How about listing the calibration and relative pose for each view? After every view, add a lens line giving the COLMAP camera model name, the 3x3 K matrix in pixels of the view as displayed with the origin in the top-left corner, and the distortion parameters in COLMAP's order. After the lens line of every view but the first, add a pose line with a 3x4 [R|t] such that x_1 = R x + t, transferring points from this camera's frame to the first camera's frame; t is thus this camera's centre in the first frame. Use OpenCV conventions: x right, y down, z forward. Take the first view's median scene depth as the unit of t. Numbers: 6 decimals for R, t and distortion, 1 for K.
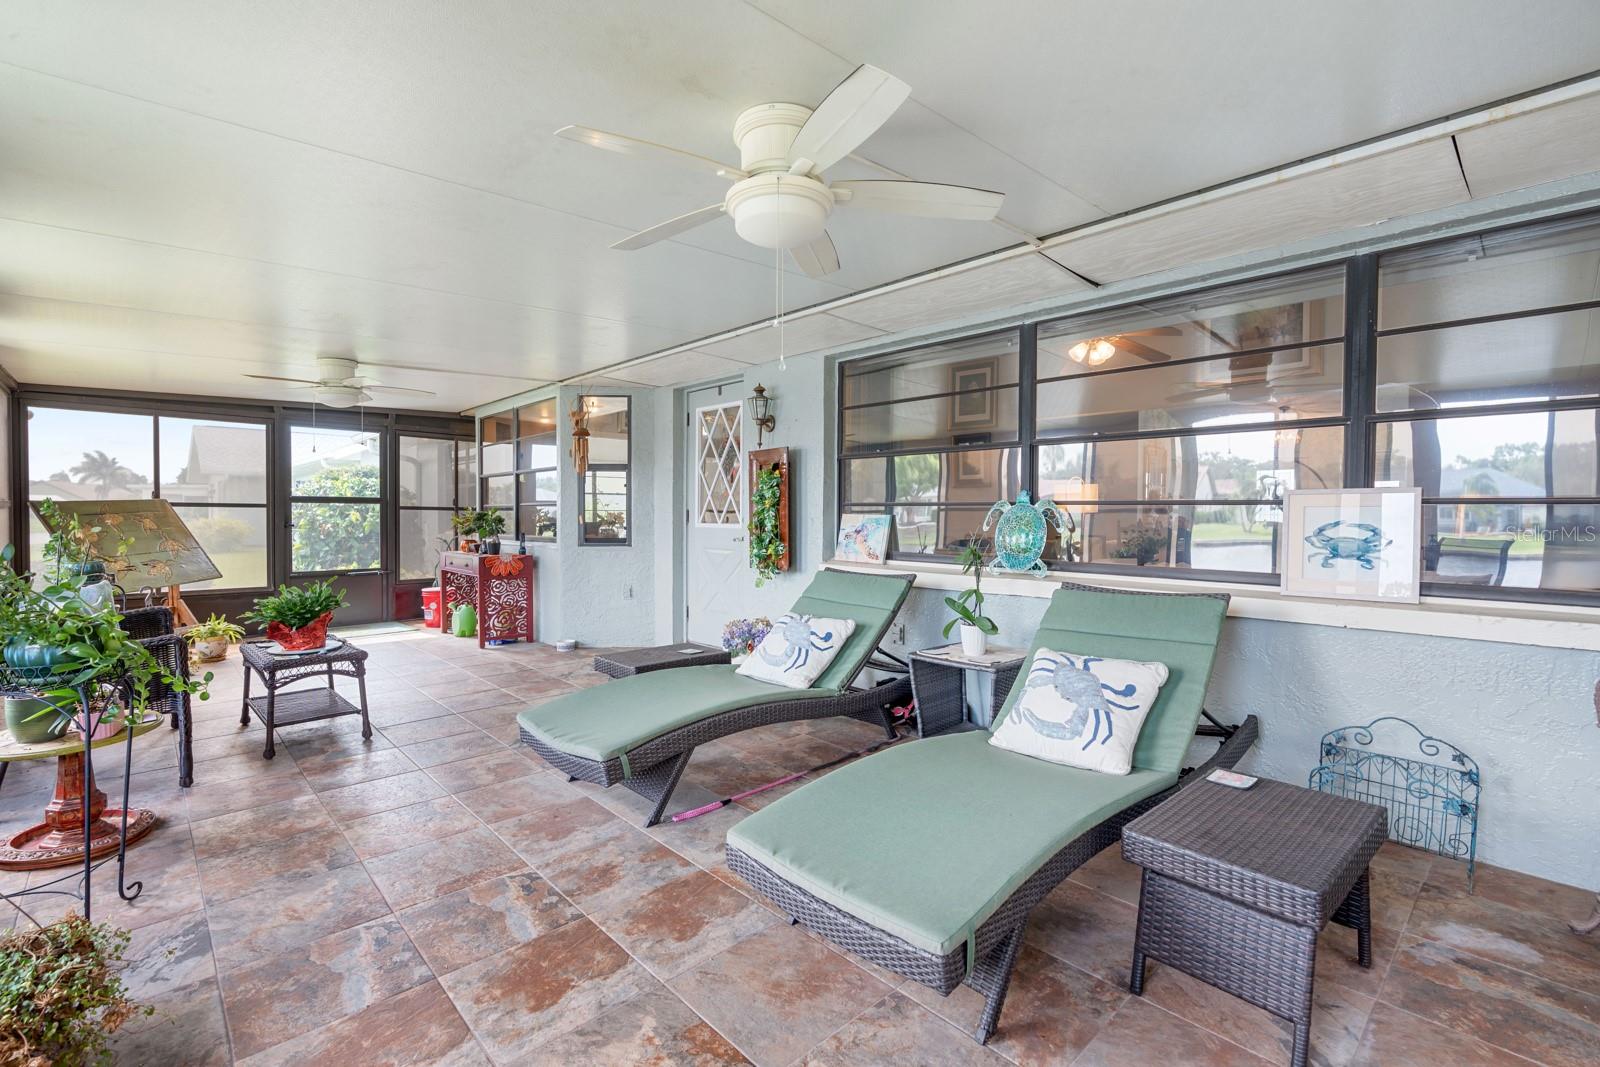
lens RADIAL K [[723.8, 0, 795.0], [0, 723.8, 529.7], [0, 0, 1]] dist [-0.010446, 0.003868]
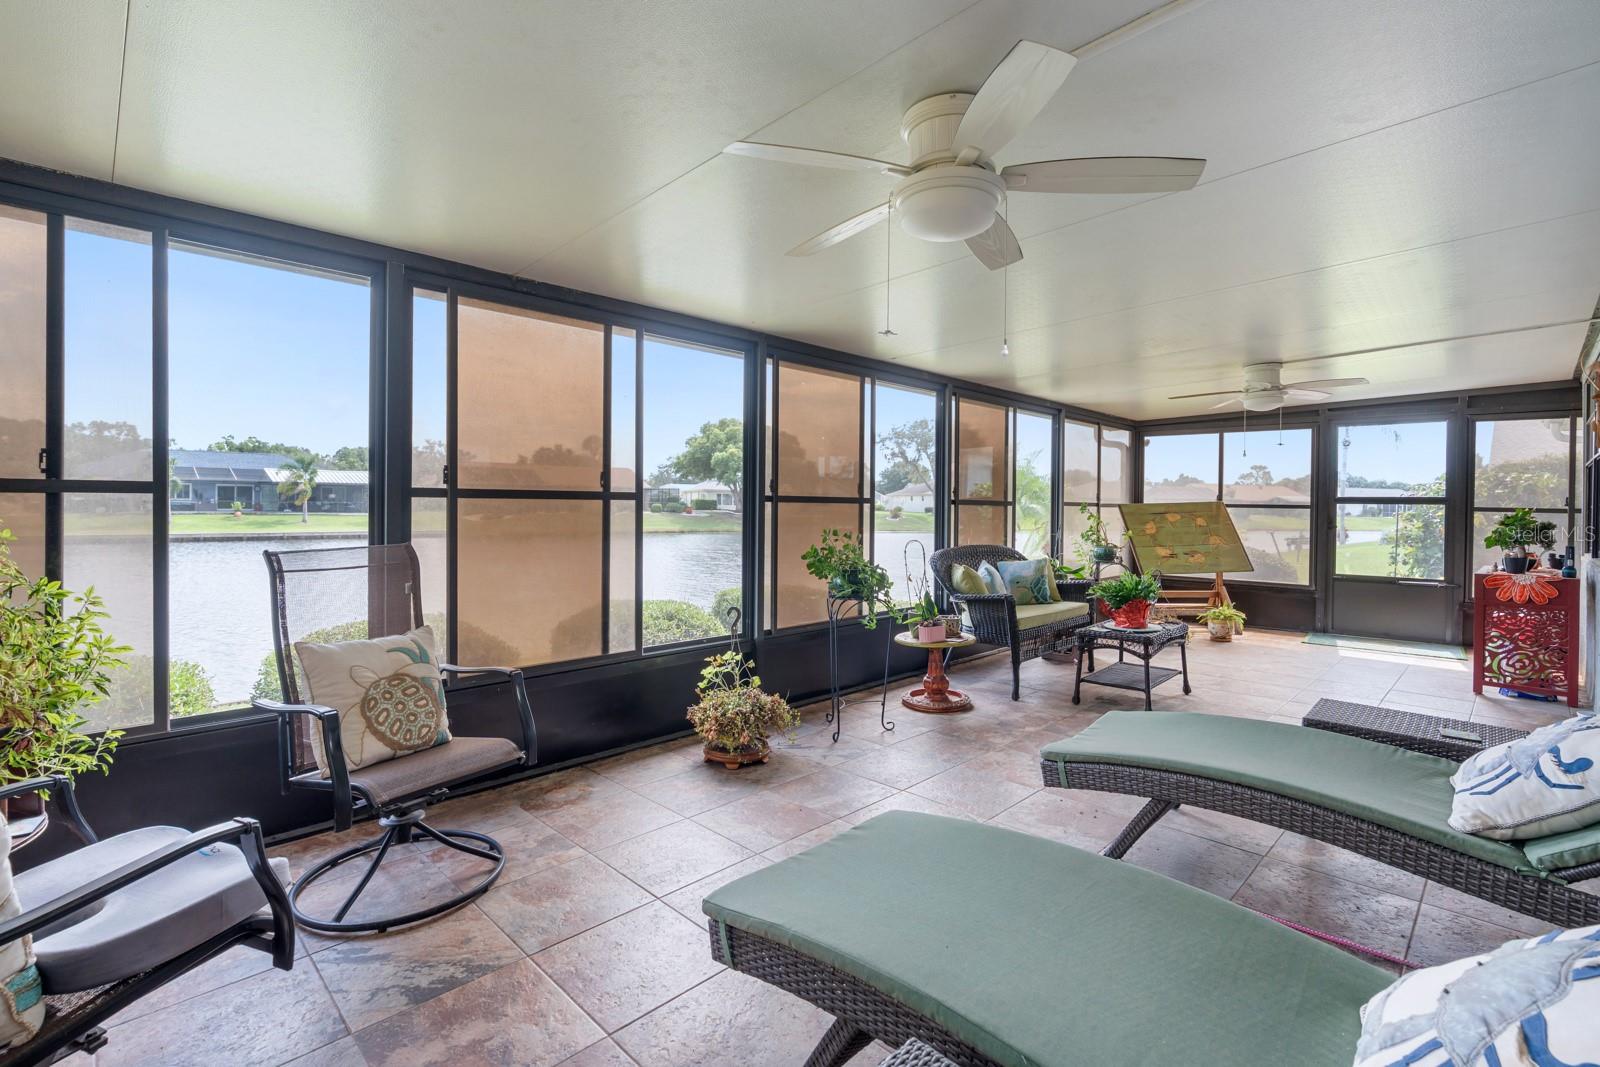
lens RADIAL K [[723.8, 0, 795.0], [0, 723.8, 520.0], [0, 0, 1]] dist [-0.010446, 0.003868]
pose [[0.043031, 0.017503, -0.998920, 0.303425], [-0.032644, 0.999337, 0.016105, -0.008337], [0.998540, 0.031916, 0.043574, 0.247824]]
